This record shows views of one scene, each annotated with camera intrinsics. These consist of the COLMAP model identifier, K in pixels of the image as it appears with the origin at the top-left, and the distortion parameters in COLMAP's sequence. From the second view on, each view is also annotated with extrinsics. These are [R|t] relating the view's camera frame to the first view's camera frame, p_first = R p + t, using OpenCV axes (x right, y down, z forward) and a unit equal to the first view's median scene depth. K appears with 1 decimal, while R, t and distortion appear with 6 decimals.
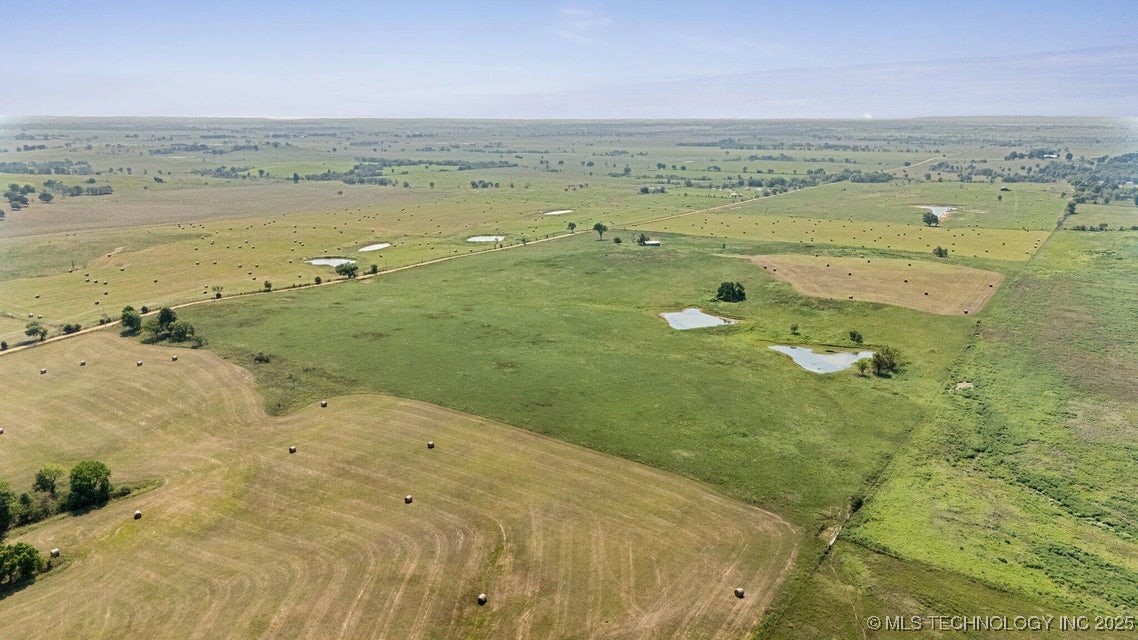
lens RADIAL K [[829.2, 0, 569.0], [0, 829.2, 320.0], [0, 0, 1]] dist [0.108126, -0.110162]
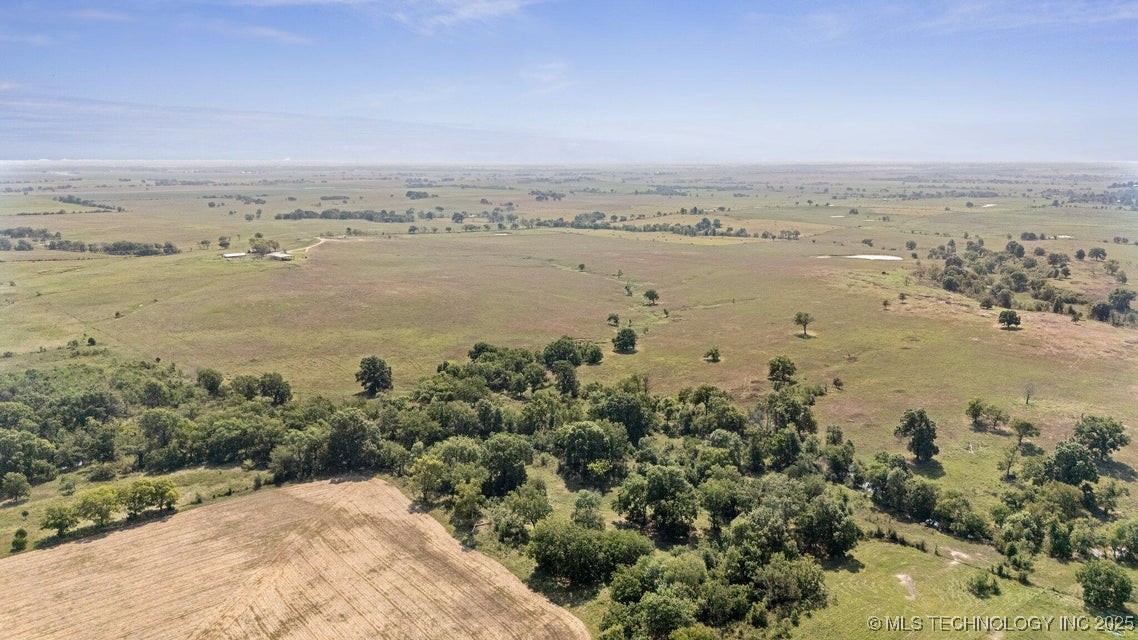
lens RADIAL K [[829.2, 0, 569.0], [0, 829.2, 320.0], [0, 0, 1]] dist [0.108126, -0.110162]
pose [[0.971990, 0.046523, -0.230371, -0.020066], [-0.058097, 0.997353, -0.043714, 0.124586], [0.227728, 0.055873, 0.972120, -0.495852]]
